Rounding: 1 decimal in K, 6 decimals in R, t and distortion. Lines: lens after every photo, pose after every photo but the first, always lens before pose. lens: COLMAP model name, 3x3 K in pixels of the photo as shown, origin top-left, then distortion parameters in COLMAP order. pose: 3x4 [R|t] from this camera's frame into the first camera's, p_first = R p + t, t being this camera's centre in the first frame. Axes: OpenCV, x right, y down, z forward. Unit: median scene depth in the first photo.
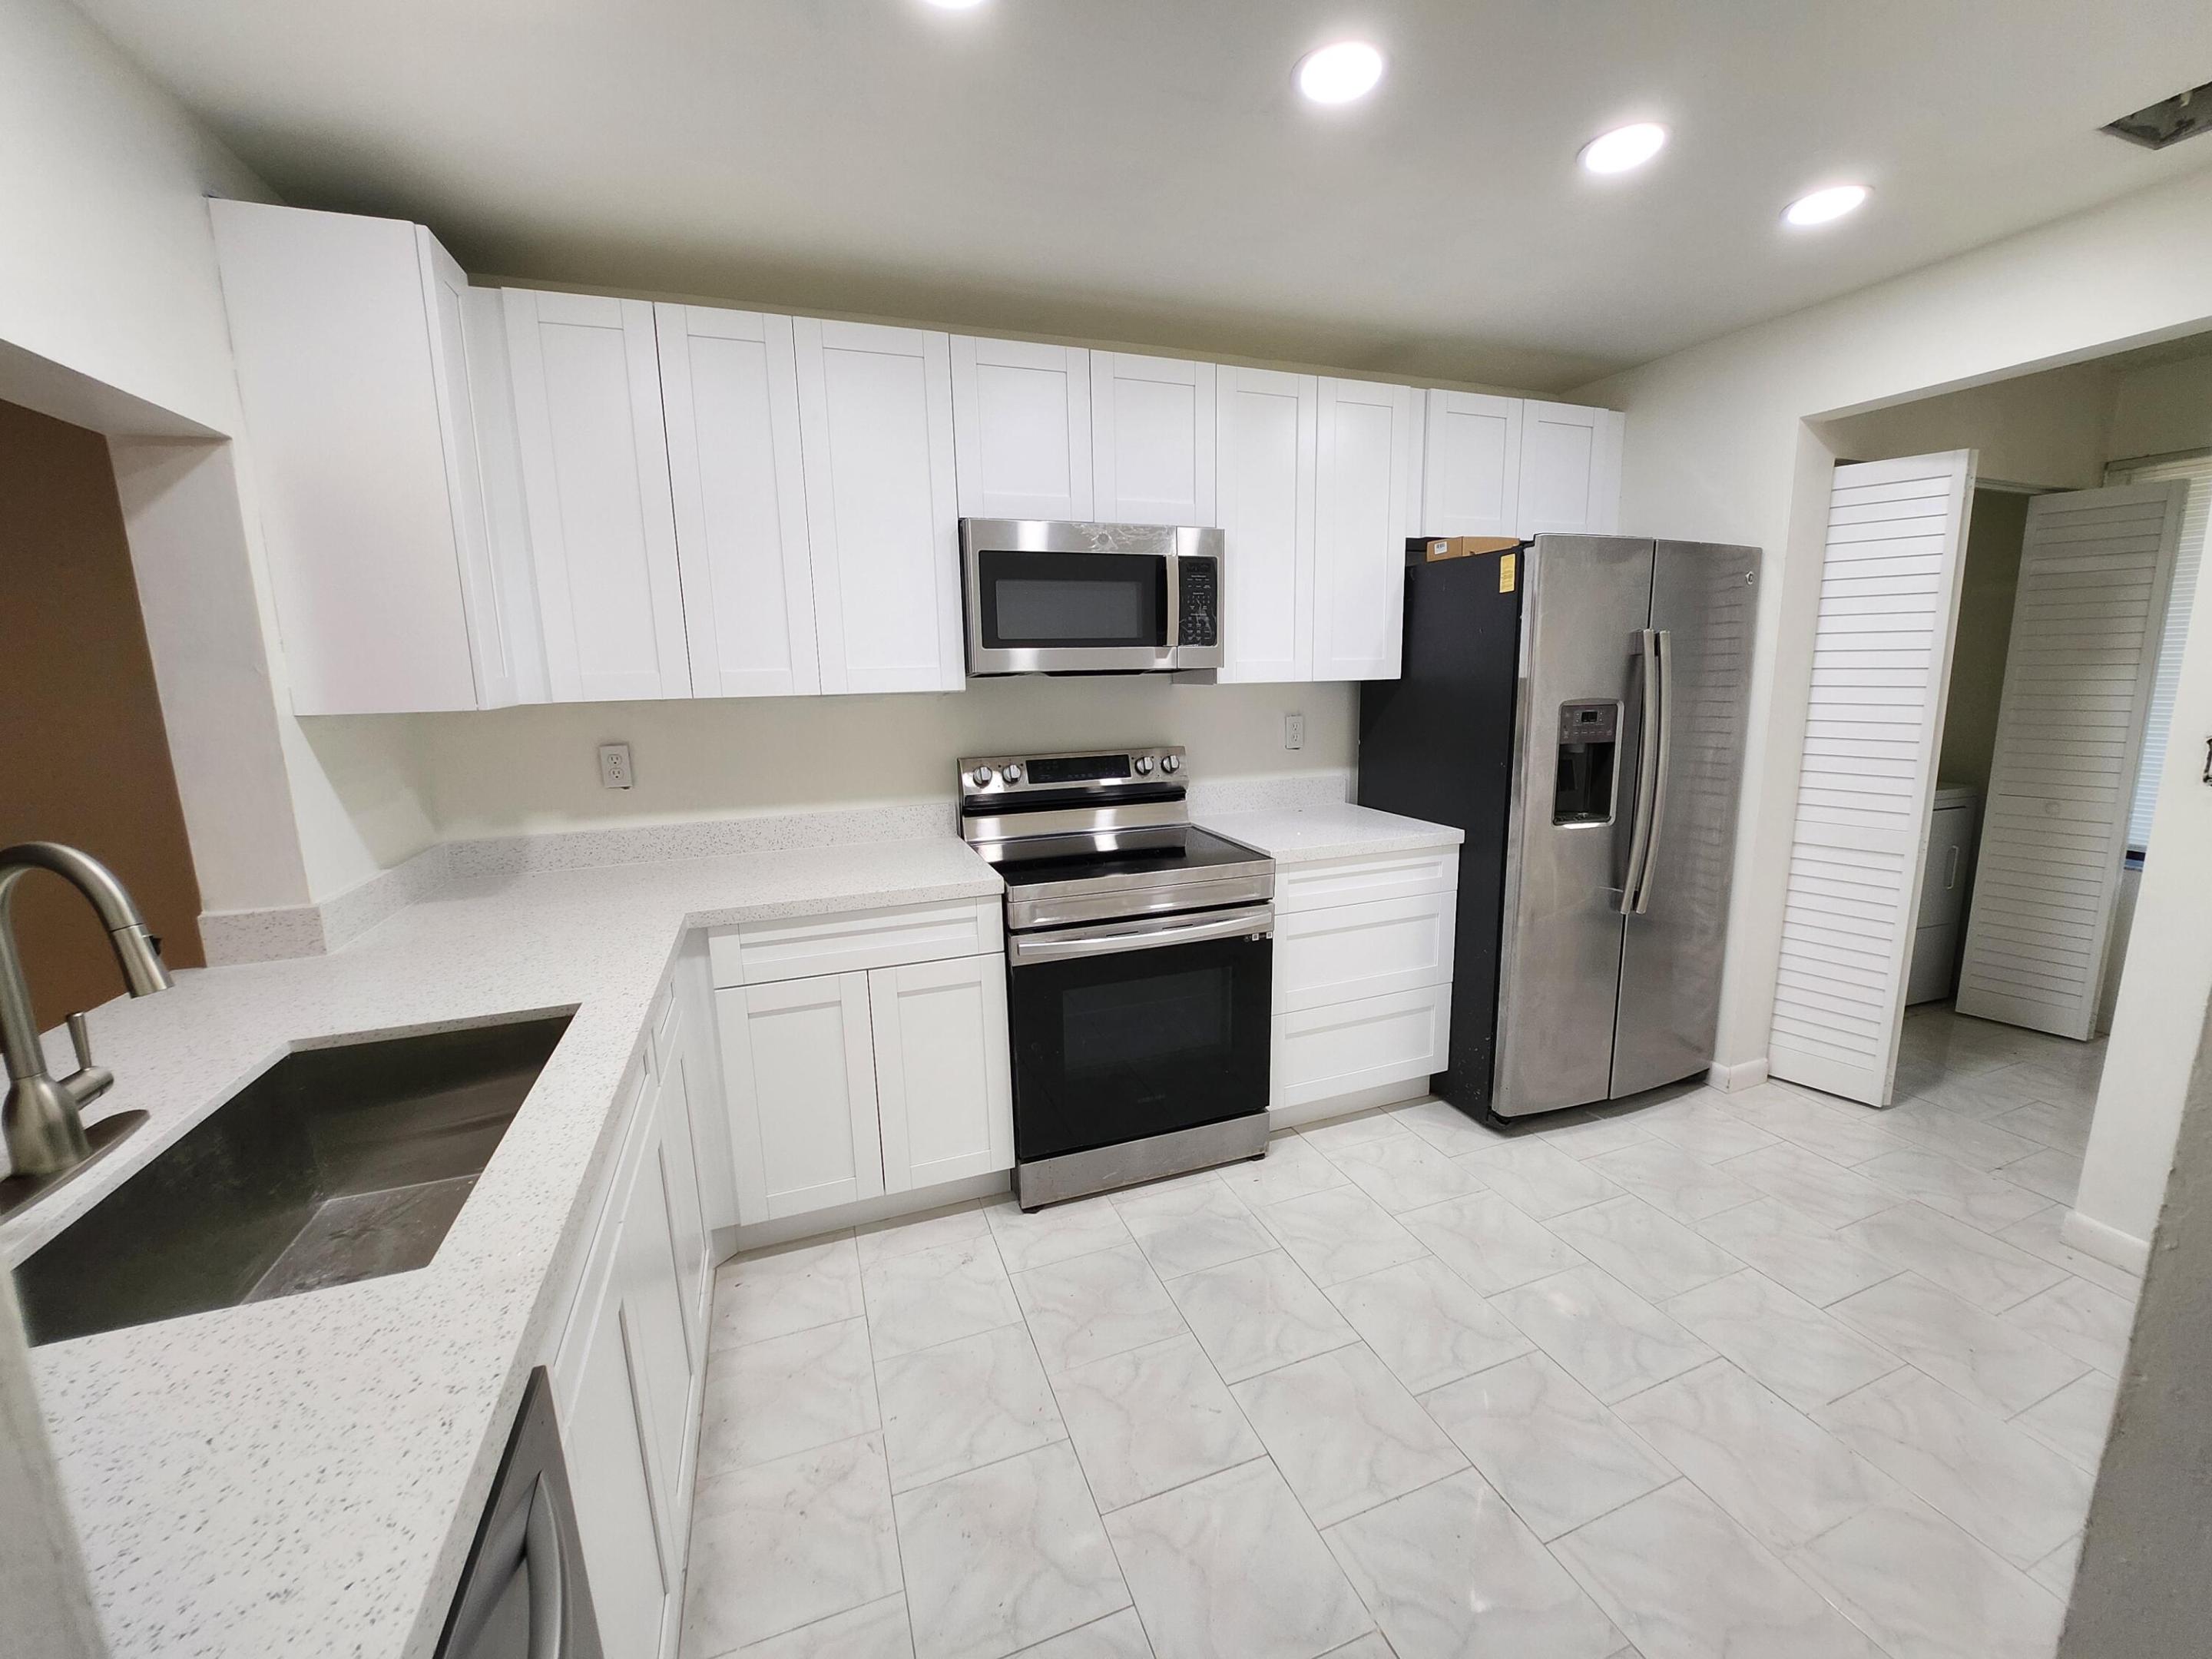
lens RADIAL K [[887.7, 0, 1120.5], [0, 887.7, 830.1], [0, 0, 1]] dist [-0.017350, -0.000102]
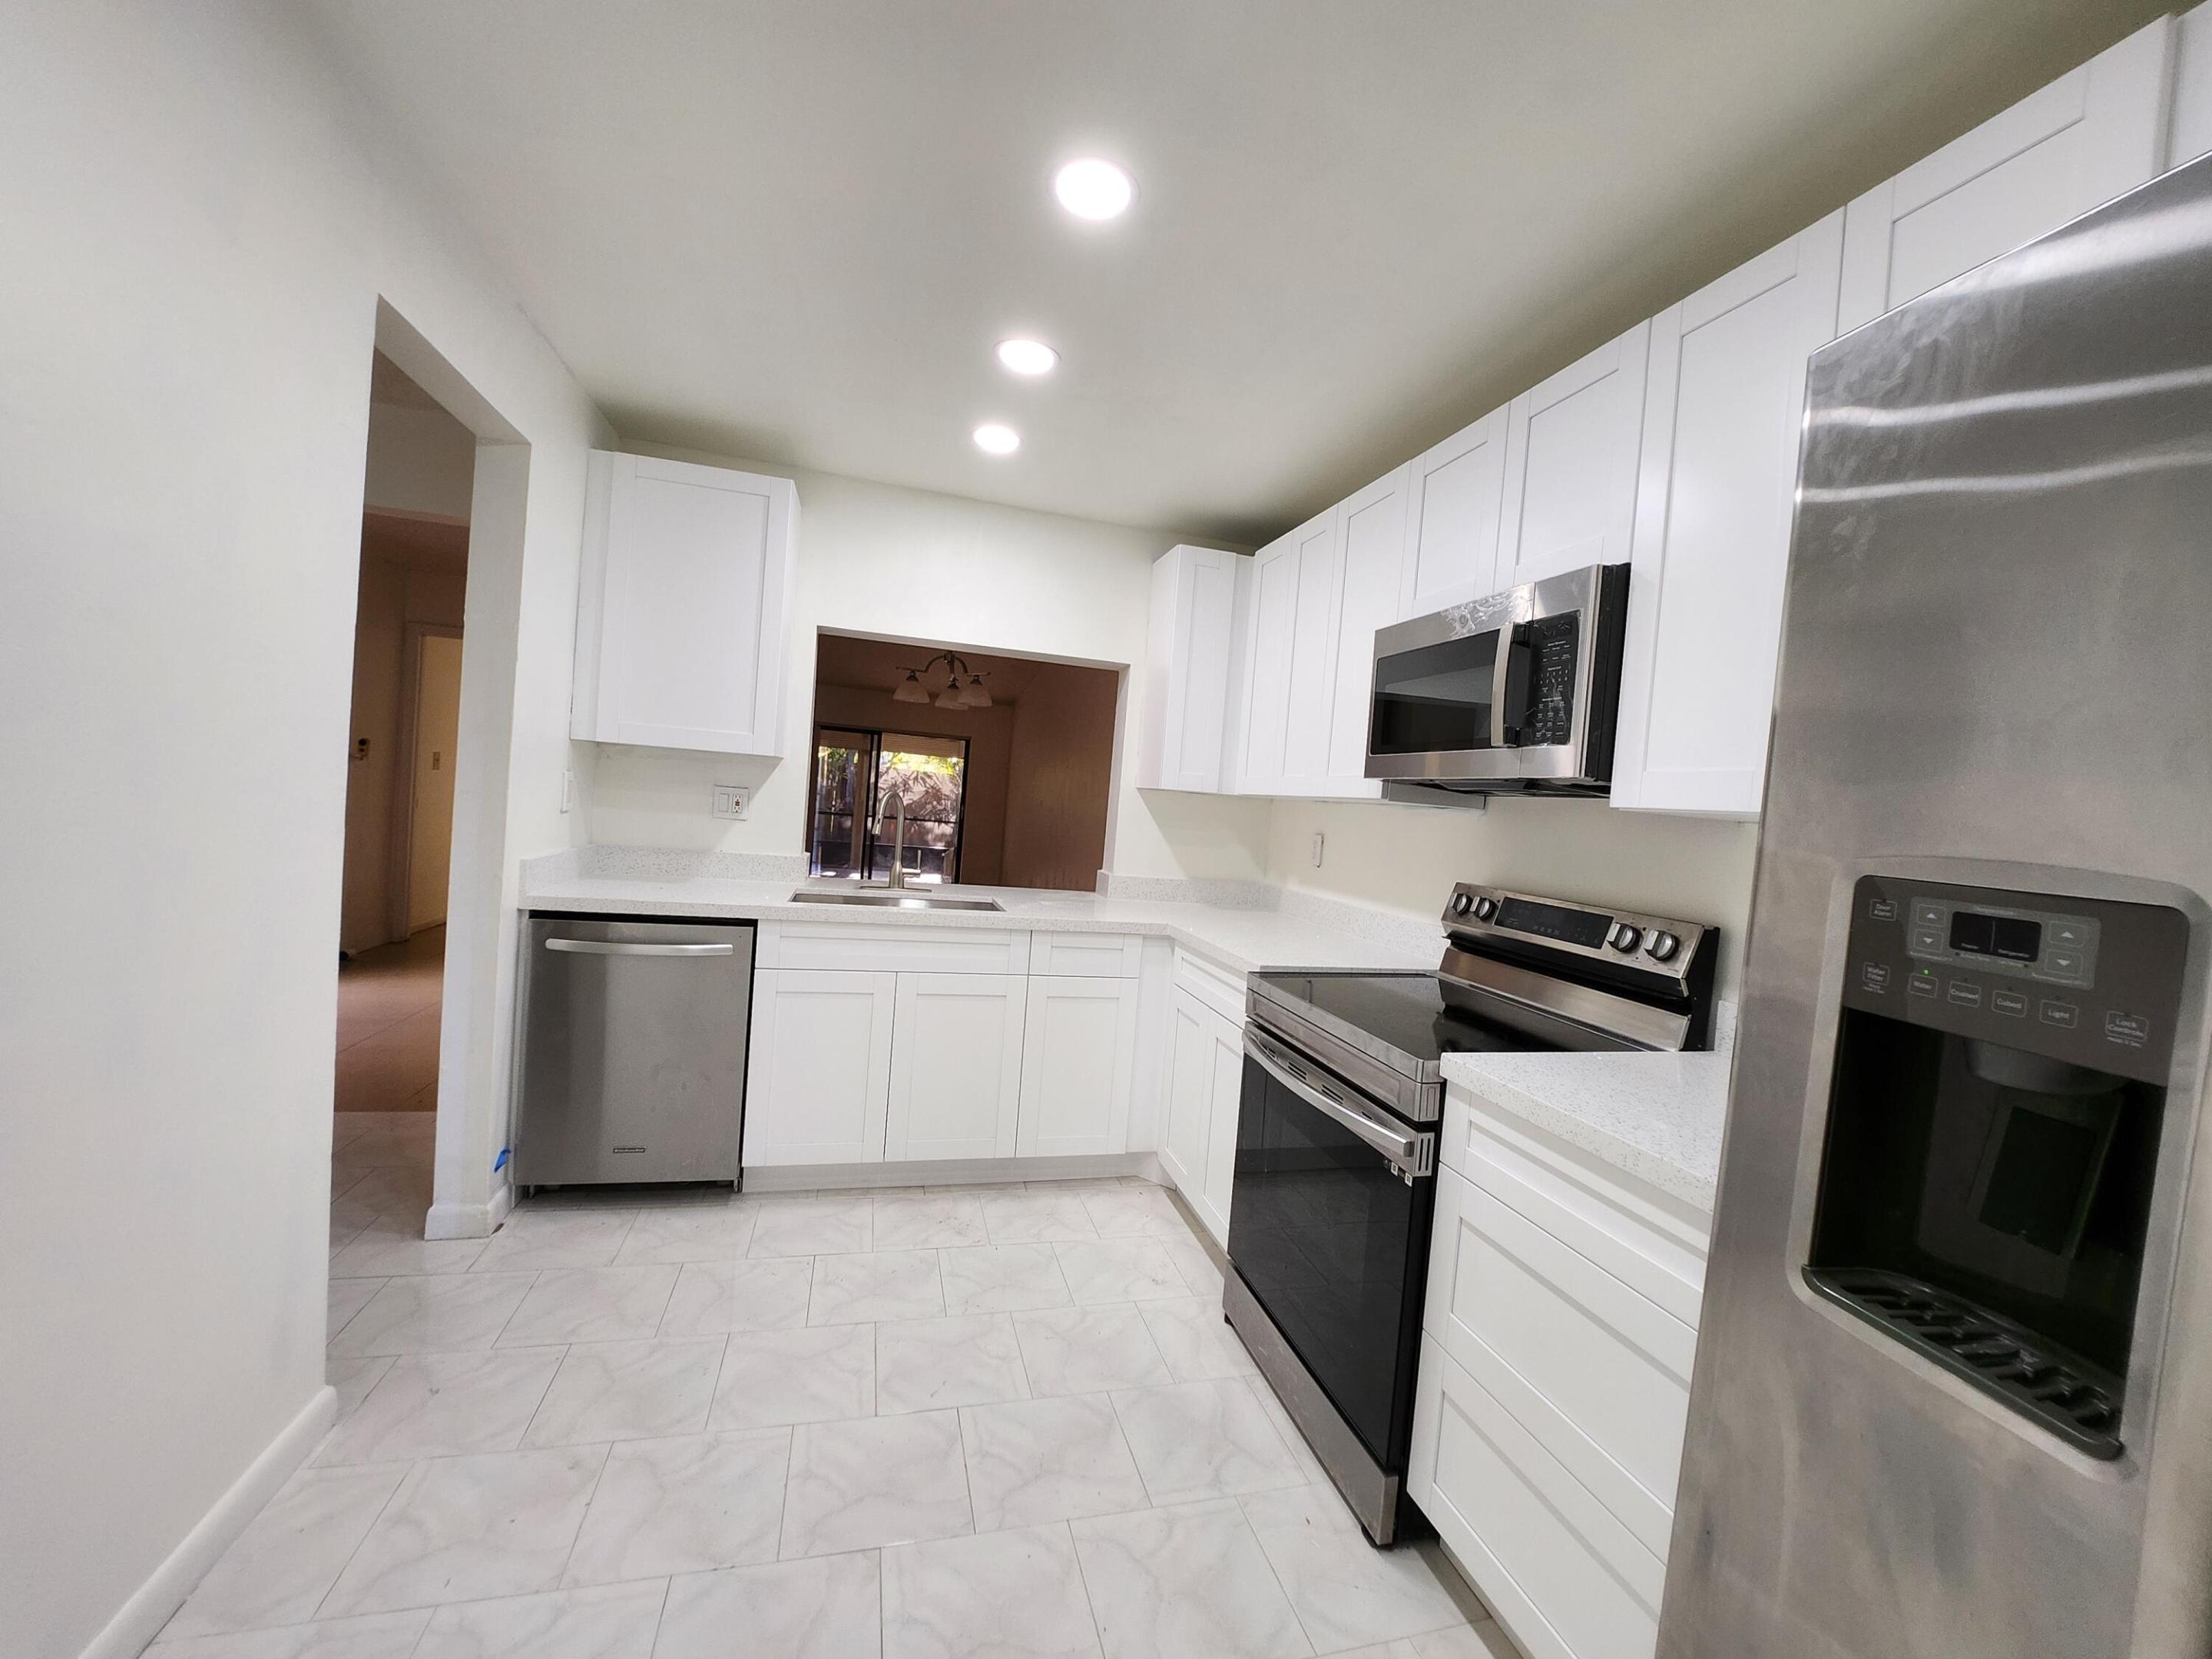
lens RADIAL K [[887.7, 0, 1120.5], [0, 887.7, 830.1], [0, 0, 1]] dist [-0.017350, -0.000102]
pose [[-0.096570, 0.042502, -0.994418, 0.830653], [-0.251831, 0.965537, 0.065723, -0.116369], [0.962941, 0.256772, -0.082539, 0.812337]]
